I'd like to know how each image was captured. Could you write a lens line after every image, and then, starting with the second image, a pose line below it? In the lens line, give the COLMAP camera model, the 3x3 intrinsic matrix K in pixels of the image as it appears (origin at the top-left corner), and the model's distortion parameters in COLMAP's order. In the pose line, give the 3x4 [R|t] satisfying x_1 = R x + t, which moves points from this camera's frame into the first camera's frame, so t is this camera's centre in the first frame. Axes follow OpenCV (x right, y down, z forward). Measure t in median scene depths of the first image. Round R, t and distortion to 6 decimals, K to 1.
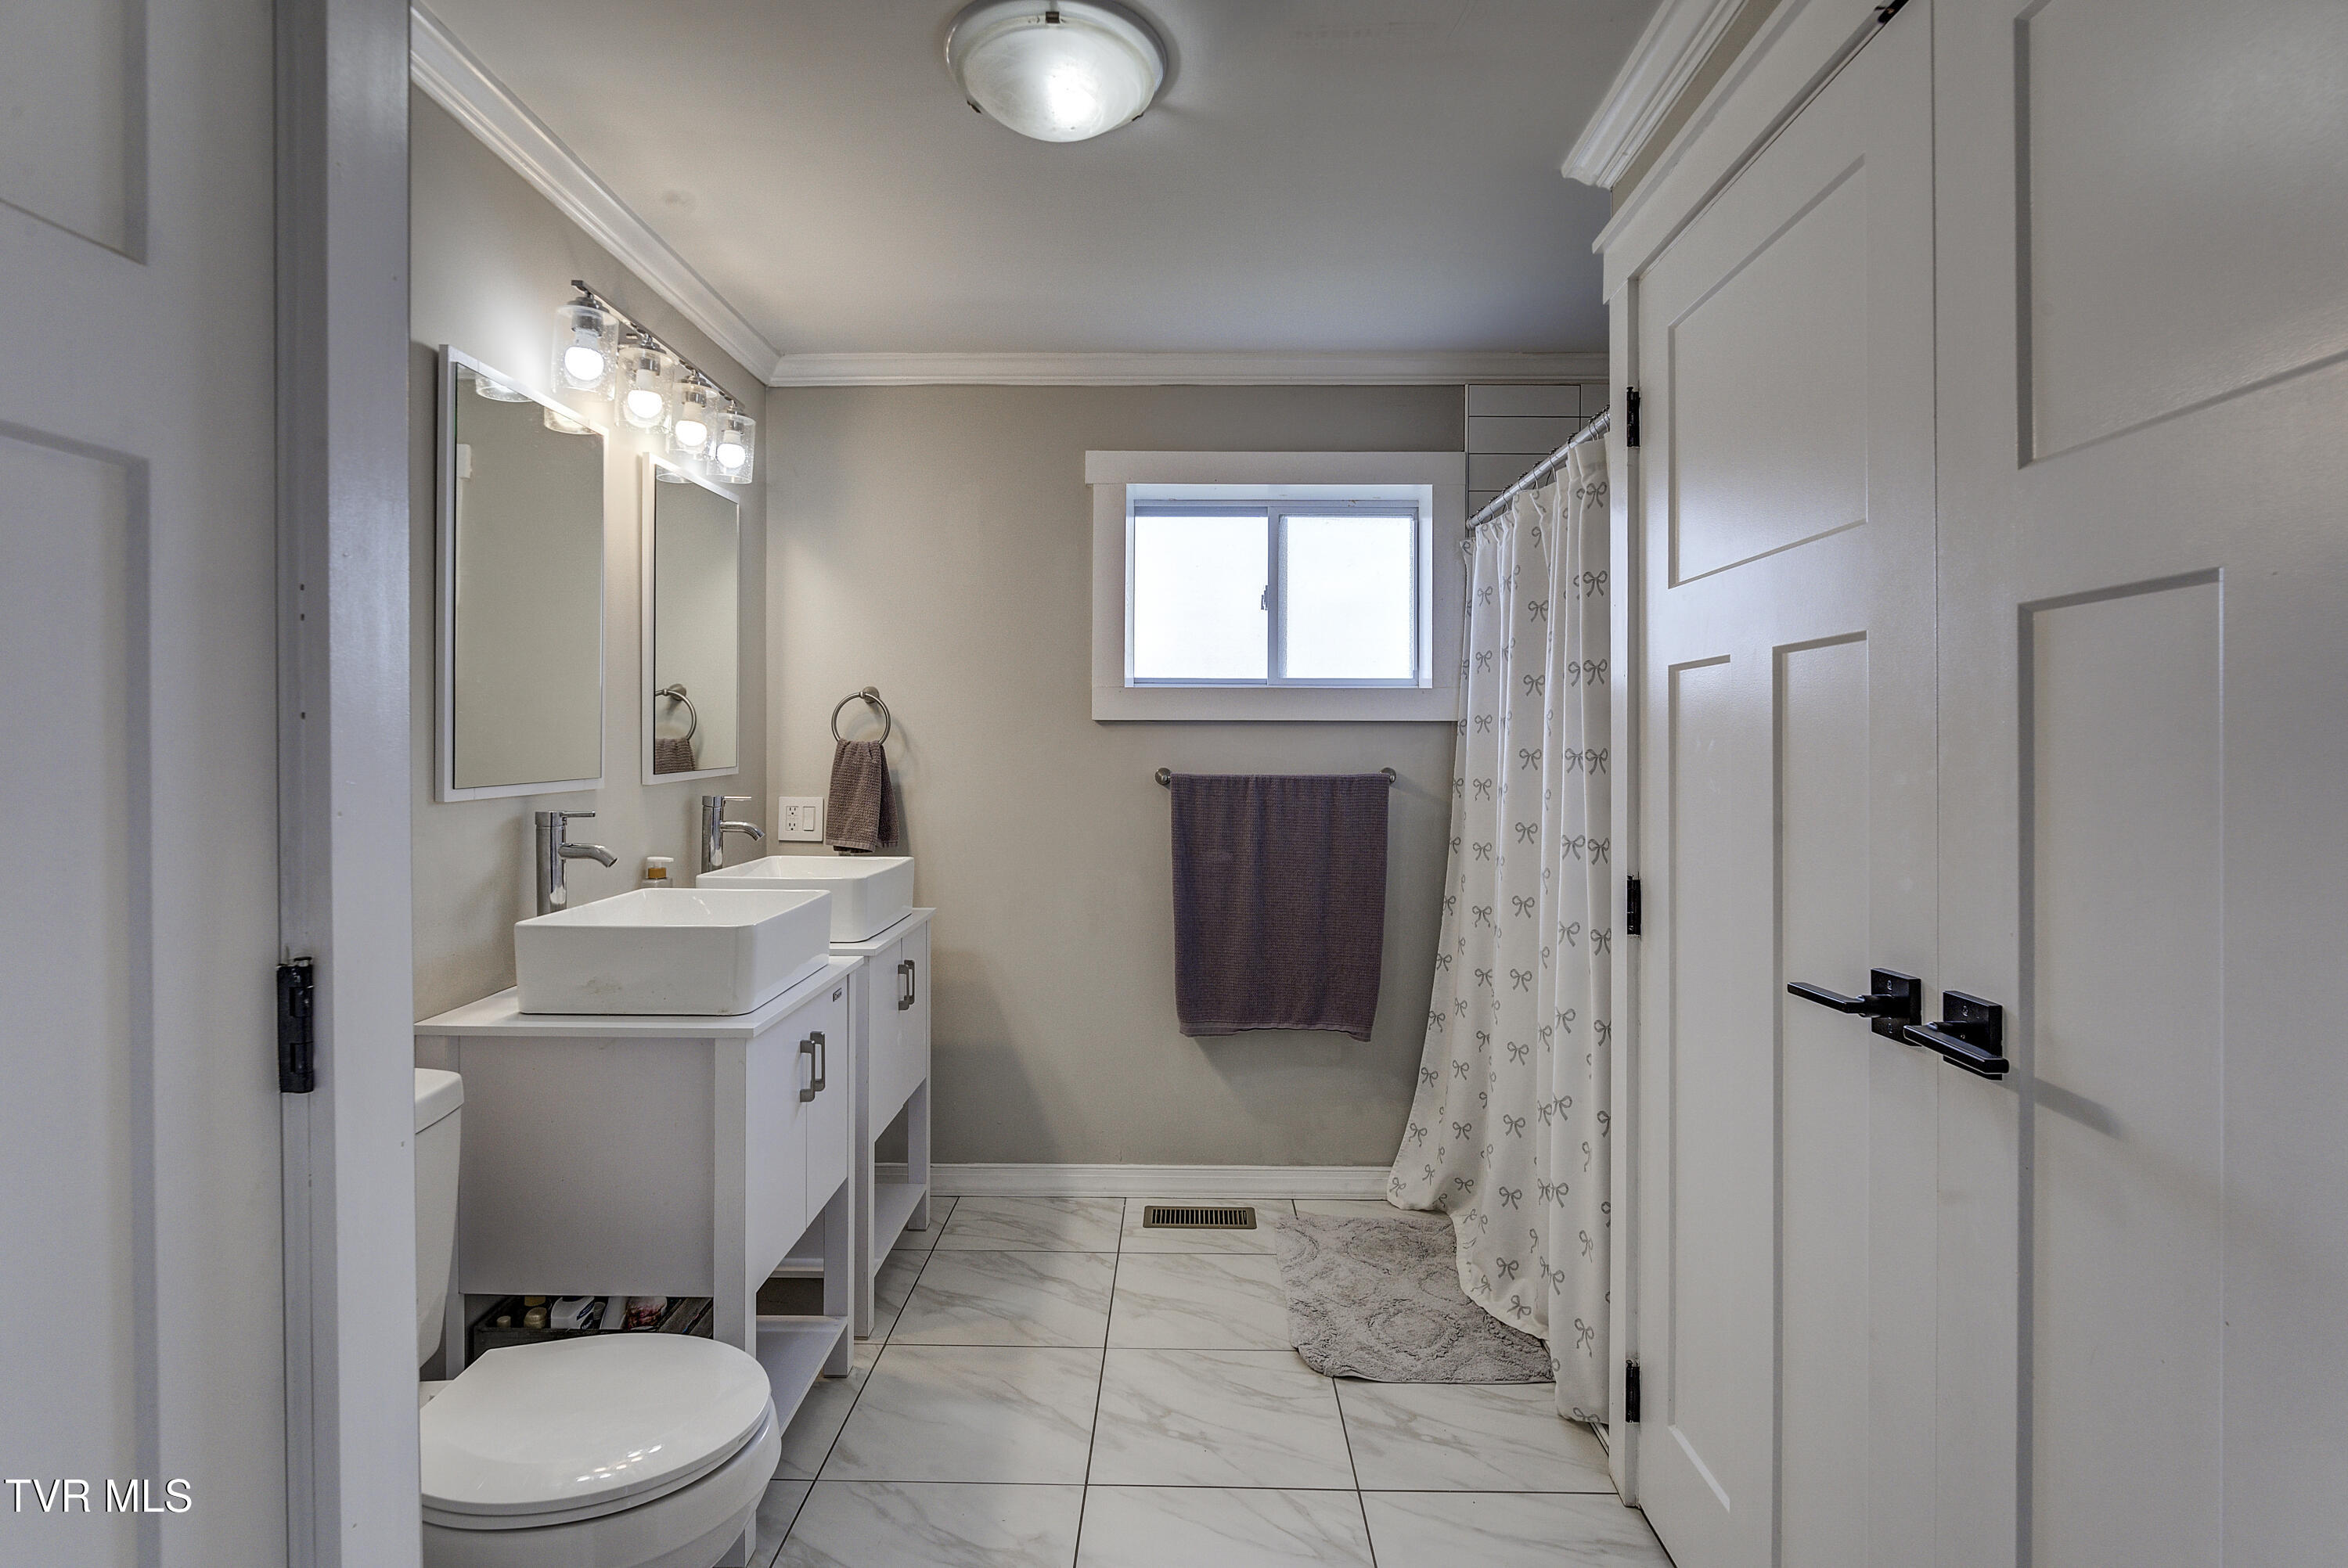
lens RADIAL K [[1174.1, 0, 1169.9], [0, 1174.1, 759.5], [0, 0, 1]] dist [-0.010595, 0.000635]
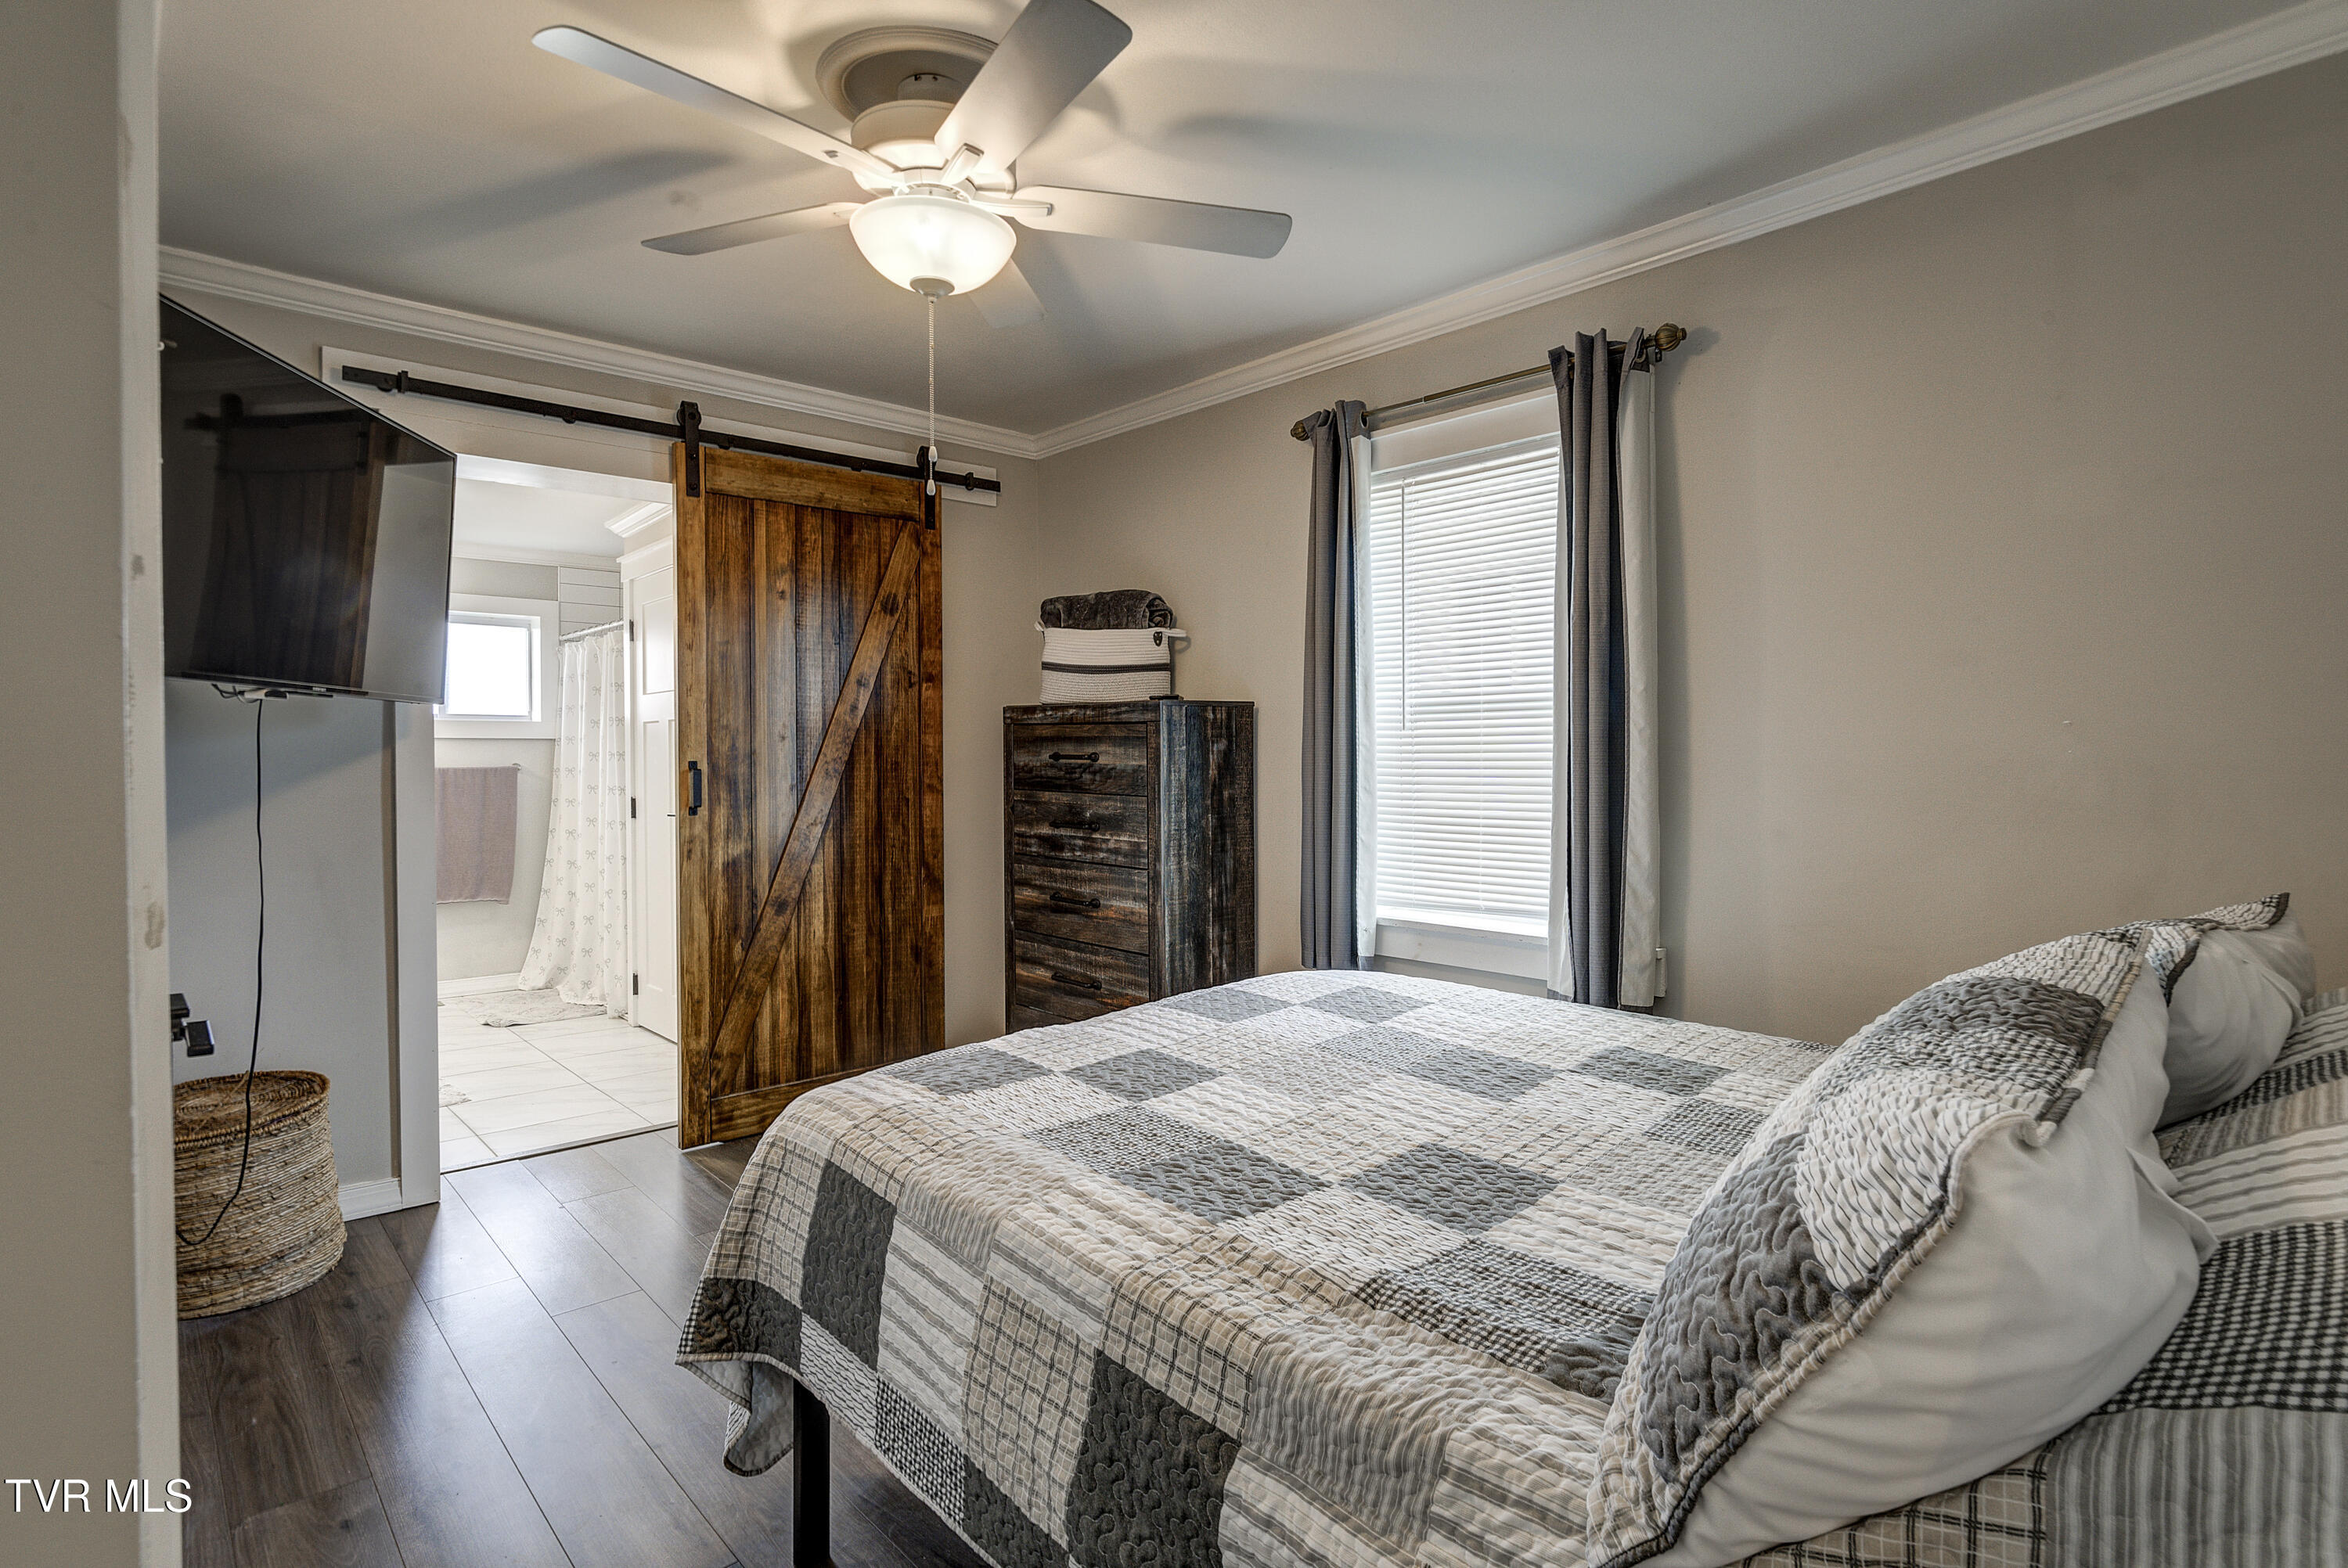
lens RADIAL K [[1174.1, 0, 1168.8], [0, 1174.1, 766.0], [0, 0, 1]] dist [-0.010595, 0.000635]
pose [[0.734643, -0.007146, 0.678417, -0.344406], [0.011574, 0.999931, -0.002001, 0.029349], [-0.678356, 0.009322, 0.734675, -1.182624]]
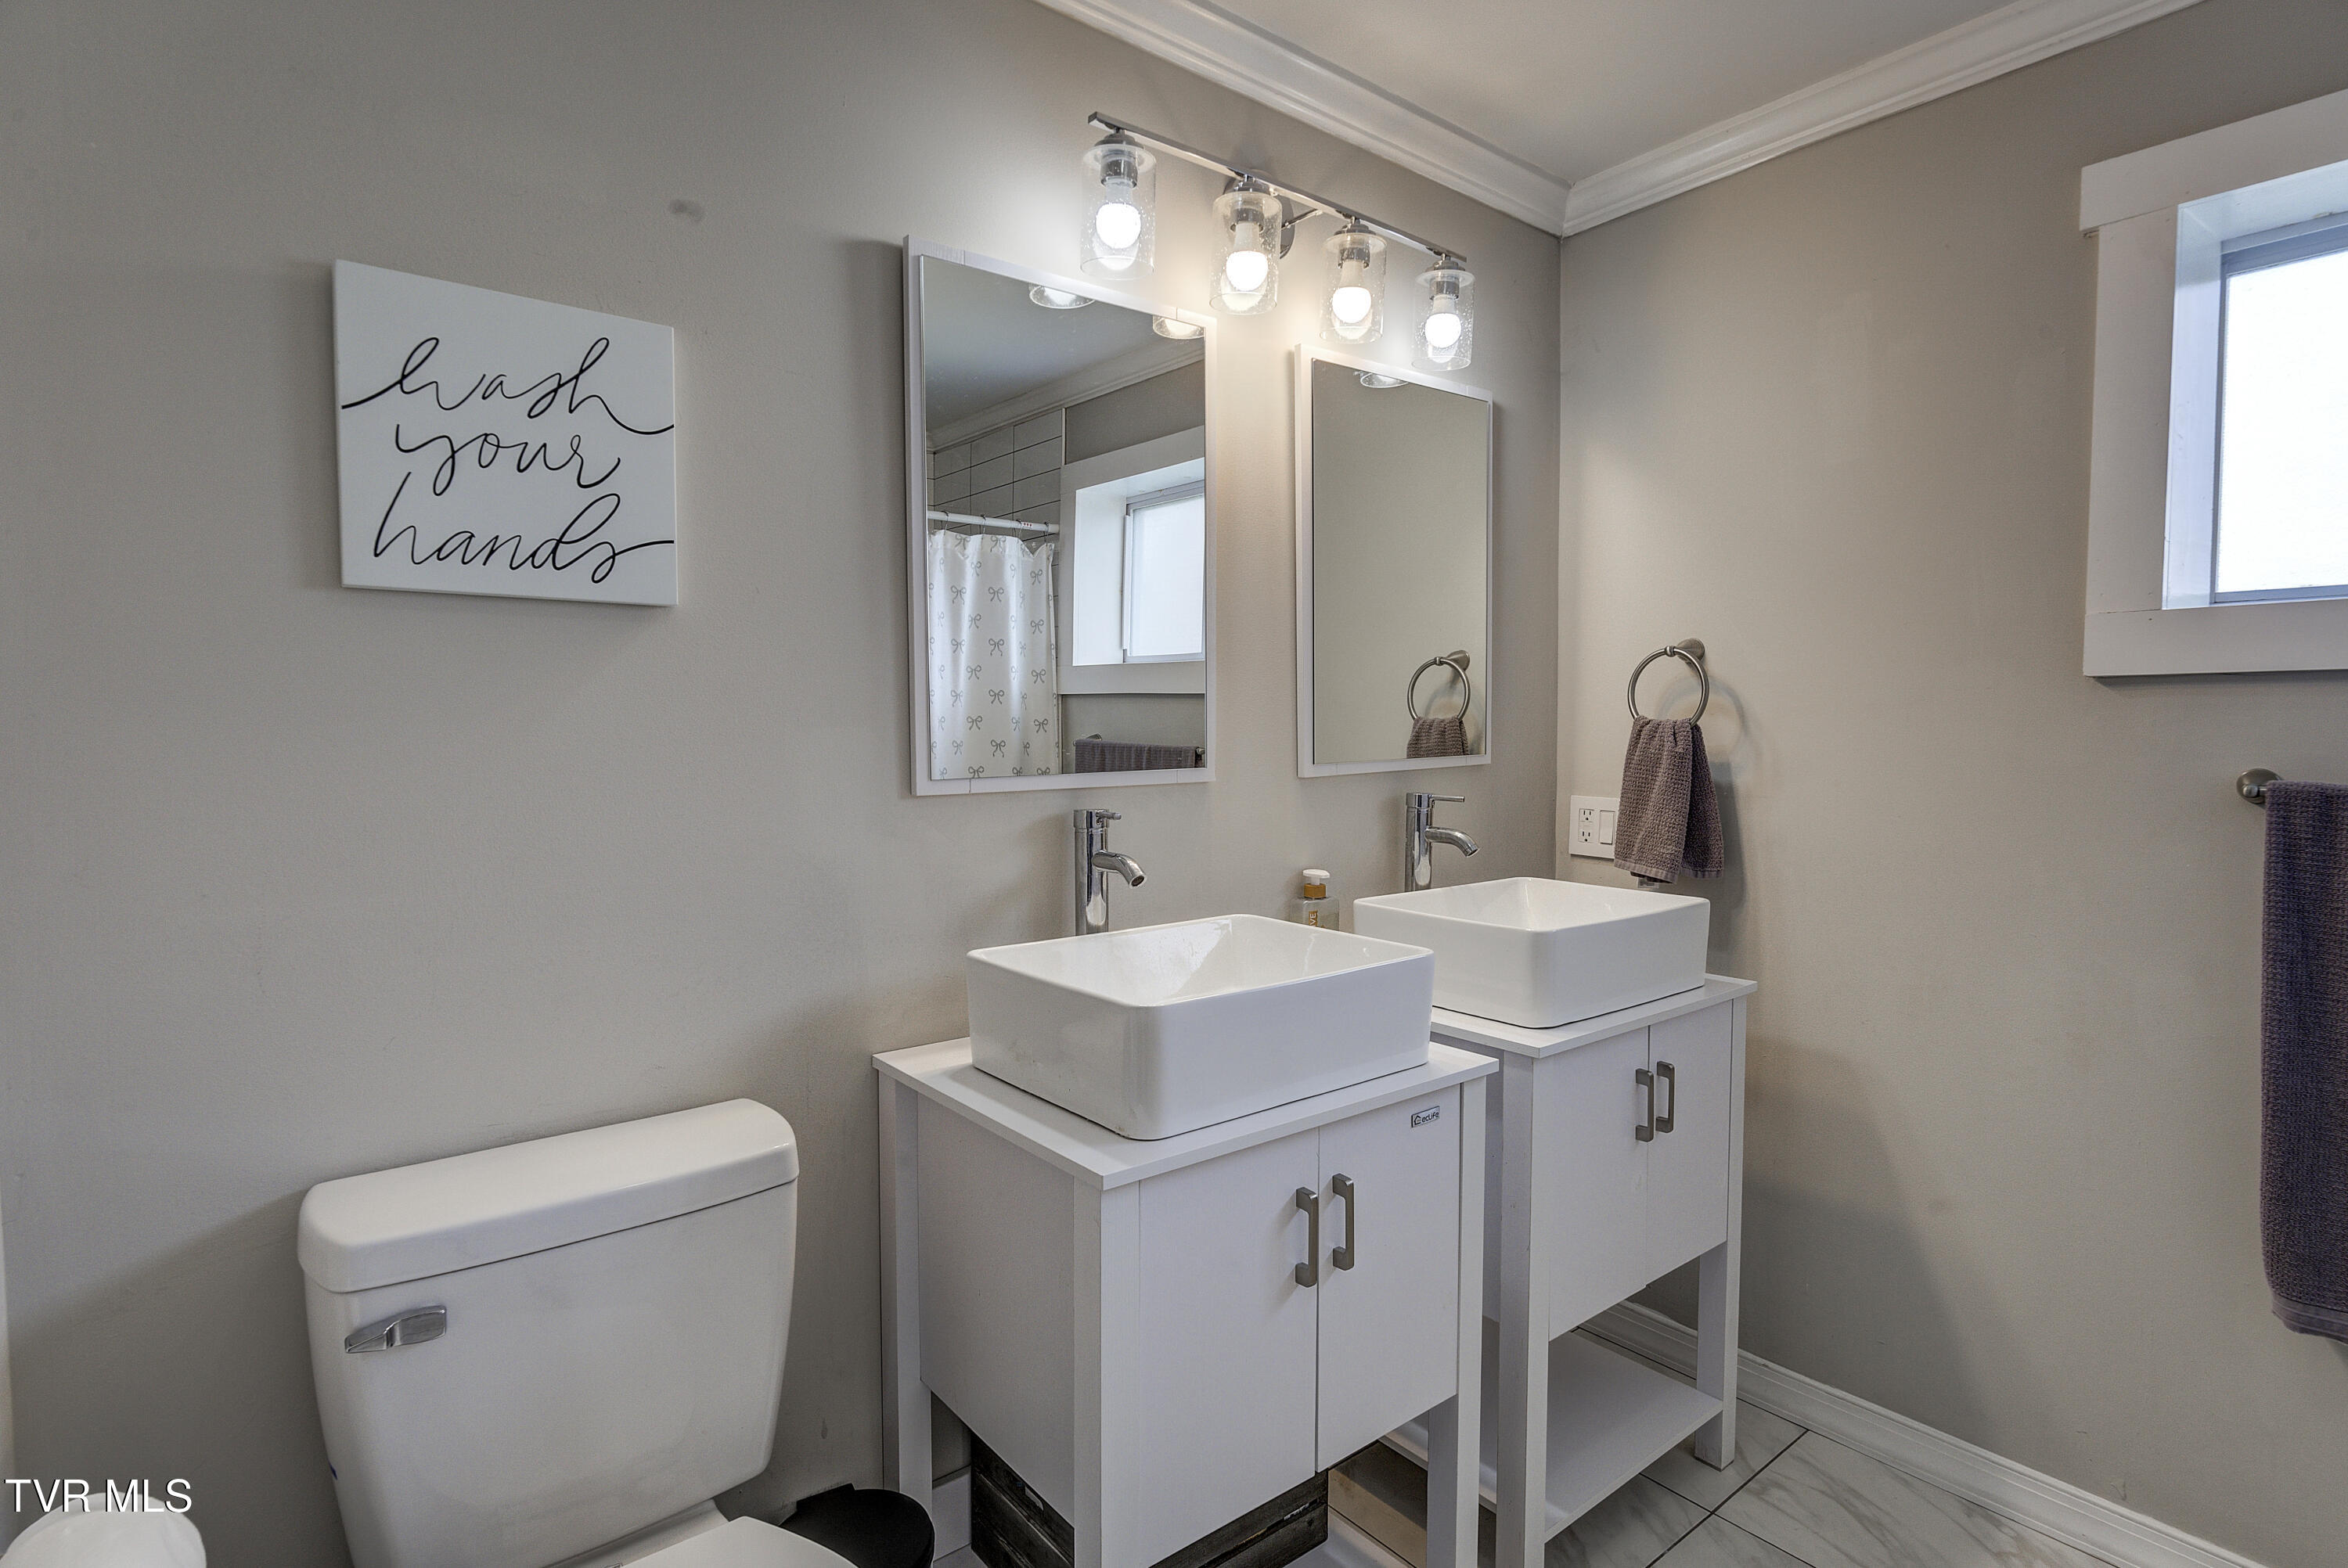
lens RADIAL K [[1174.1, 0, 1173.0], [0, 1174.1, 785.1], [0, 0, 1]] dist [-0.010595, 0.000635]
pose [[0.640170, 0.034038, -0.767479, 0.080460], [-0.005430, 0.999194, 0.039785, -0.003025], [0.768214, -0.021302, 0.639838, 0.351658]]
